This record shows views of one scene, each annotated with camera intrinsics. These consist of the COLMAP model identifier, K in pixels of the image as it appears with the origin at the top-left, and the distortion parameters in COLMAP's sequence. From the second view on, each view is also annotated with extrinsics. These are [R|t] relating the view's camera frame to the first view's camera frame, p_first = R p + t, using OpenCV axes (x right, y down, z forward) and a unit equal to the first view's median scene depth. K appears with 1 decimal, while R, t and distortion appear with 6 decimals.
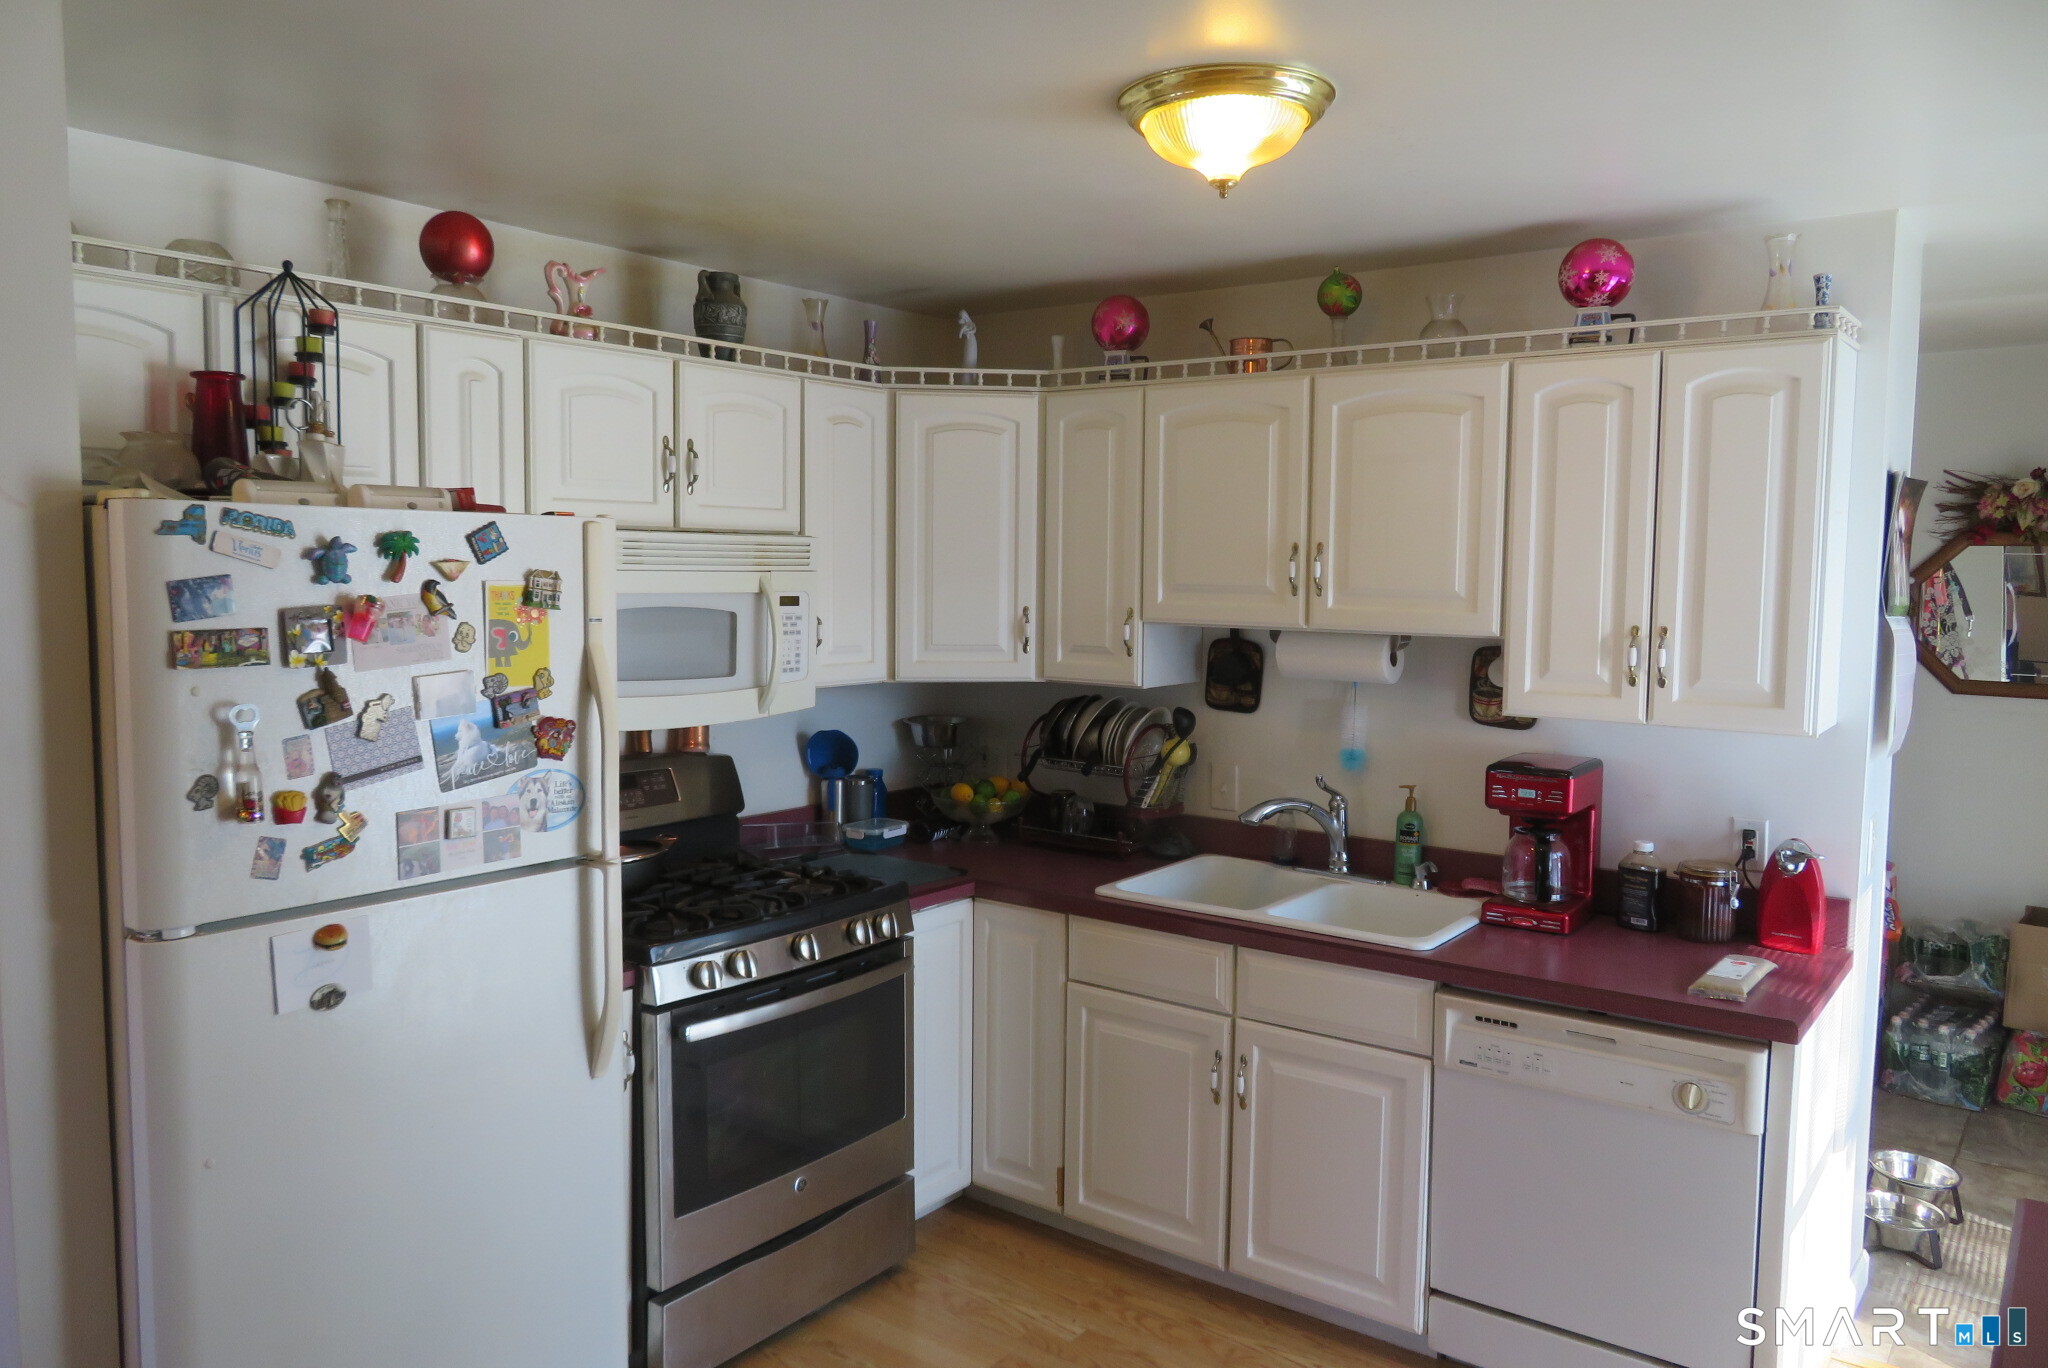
lens RADIAL K [[1473.7, 0, 1025.0], [0, 1473.7, 685.6], [0, 0, 1]] dist [-0.010040, 0.007386]
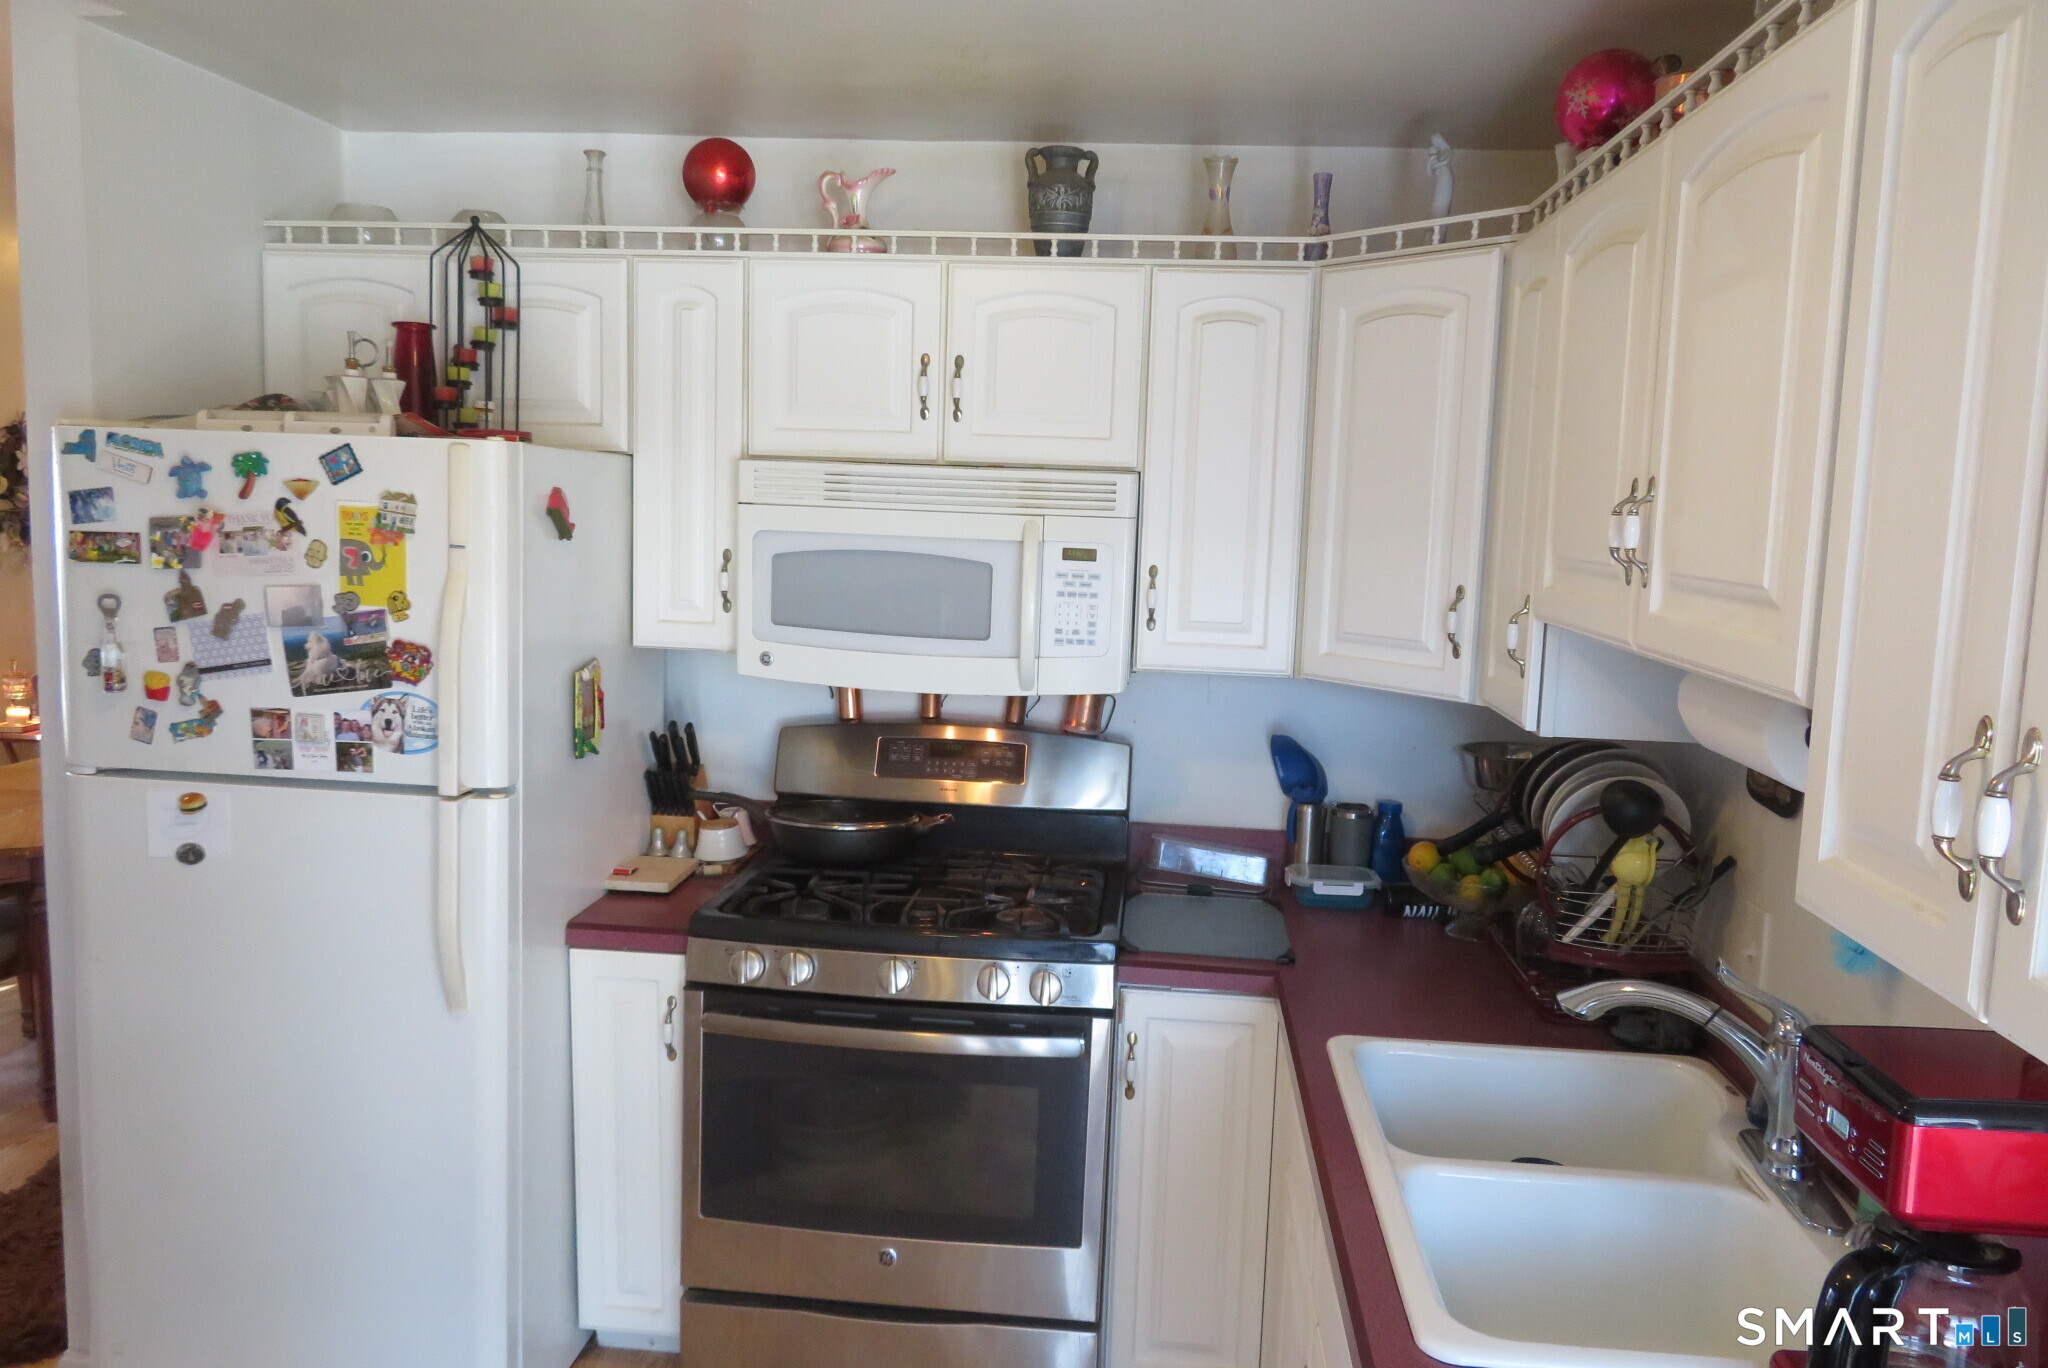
lens RADIAL K [[1473.7, 0, 1021.8], [0, 1473.7, 697.6], [0, 0, 1]] dist [-0.010040, 0.007386]
pose [[0.517731, 0.120064, -0.847077, 0.576656], [-0.099279, 0.991846, 0.079904, -0.047755], [0.849764, 0.042728, 0.525429, 0.646145]]
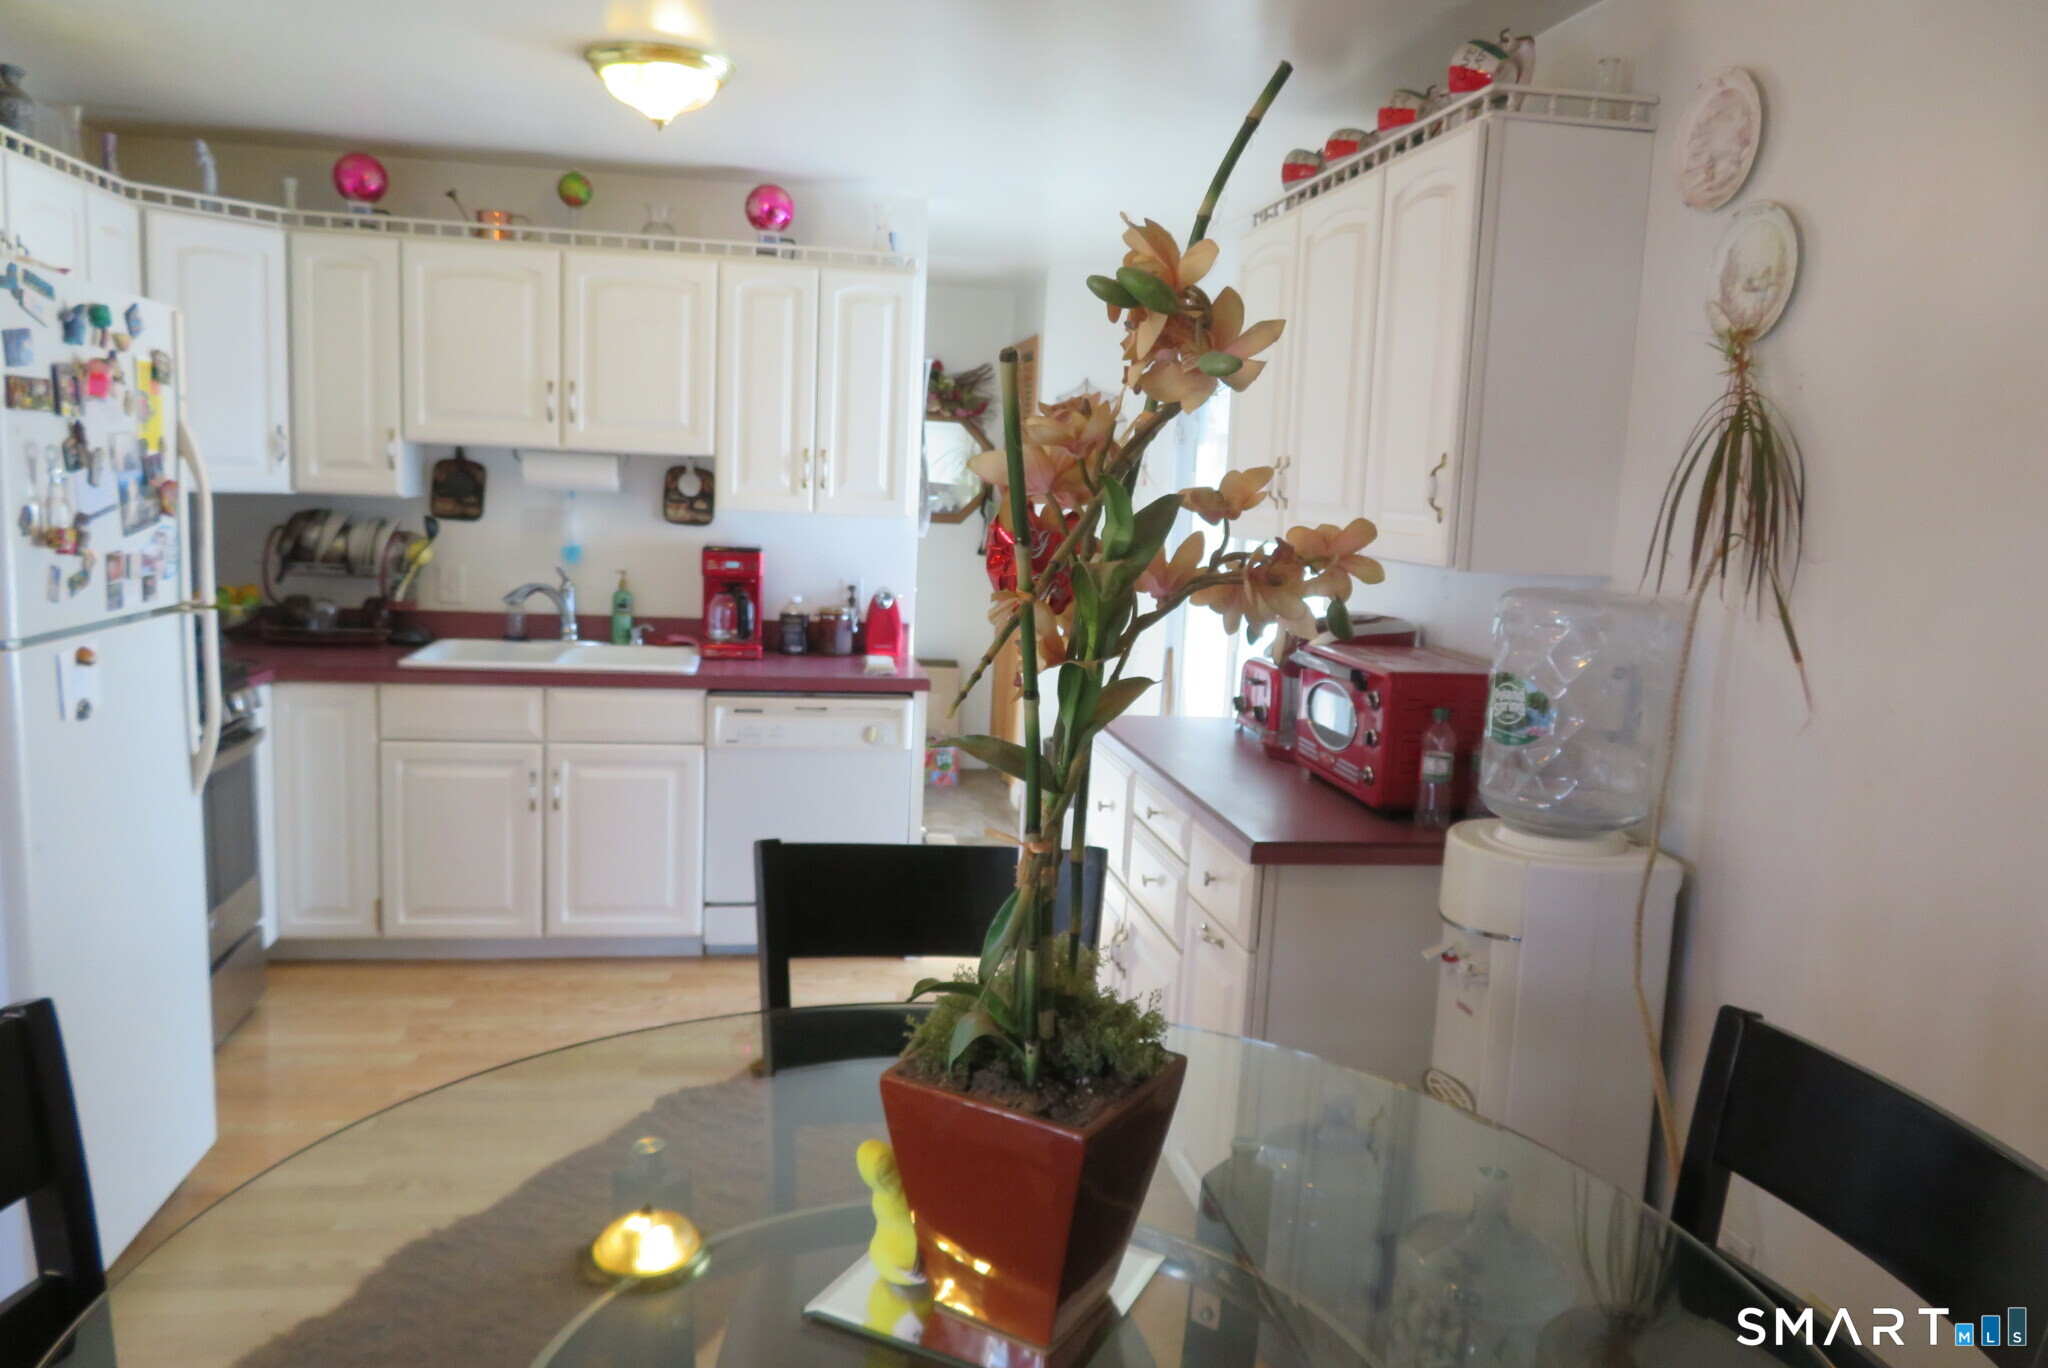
lens RADIAL K [[1473.7, 0, 1026.6], [0, 1473.7, 680.9], [0, 0, 1]] dist [-0.010040, 0.007386]
pose [[0.686024, -0.077296, 0.723461, -0.547877], [0.023624, 0.996183, 0.084033, 0.075819], [-0.727195, -0.040558, 0.685232, -0.223918]]
